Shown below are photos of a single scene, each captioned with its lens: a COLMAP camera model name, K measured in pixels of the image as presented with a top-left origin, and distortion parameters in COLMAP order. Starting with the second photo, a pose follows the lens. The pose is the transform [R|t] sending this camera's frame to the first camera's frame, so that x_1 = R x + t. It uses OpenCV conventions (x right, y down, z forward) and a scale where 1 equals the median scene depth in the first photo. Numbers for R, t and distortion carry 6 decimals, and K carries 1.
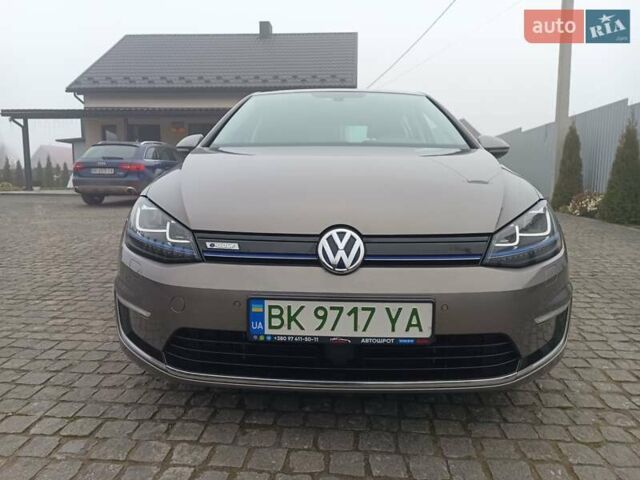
lens RADIAL K [[459.7, 0, 322.2], [0, 459.7, 260.1], [0, 0, 1]] dist [0.024056, -0.019228]
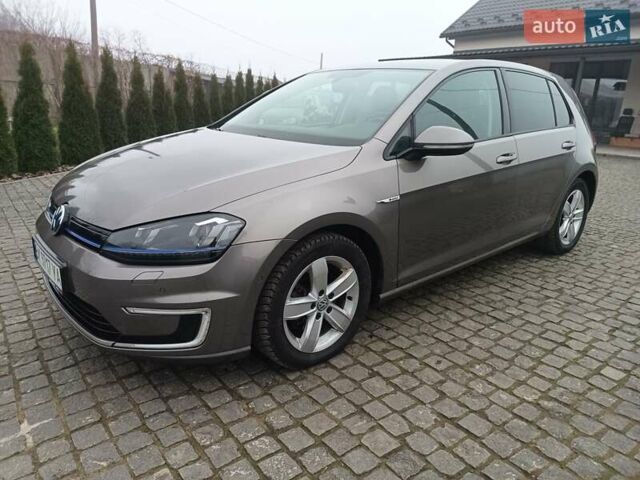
lens RADIAL K [[459.7, 0, 321.0], [0, 459.7, 240.7], [0, 0, 1]] dist [0.024056, -0.019228]
pose [[0.676906, 0.229000, -0.699541, 0.933377], [-0.163833, 0.973407, 0.160120, -0.185765], [0.717605, 0.006221, 0.696423, 0.297451]]
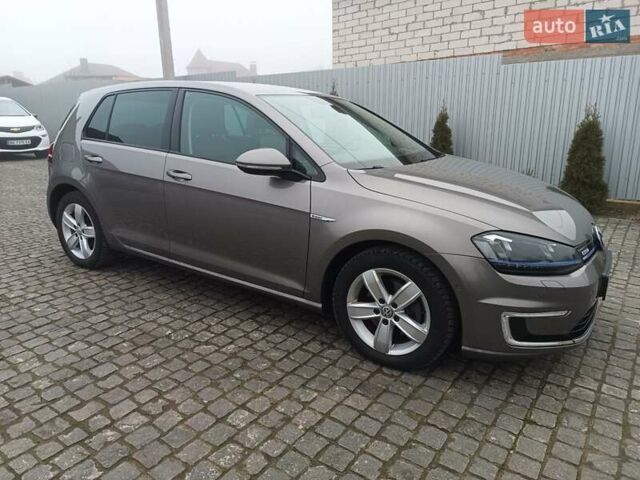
lens RADIAL K [[459.7, 0, 321.8], [0, 459.7, 239.4], [0, 0, 1]] dist [0.024056, -0.019228]
pose [[0.512073, -0.223644, 0.829315, -1.136720], [0.147531, 0.974060, 0.171583, -0.278570], [-0.846177, 0.034487, 0.531785, 0.512587]]
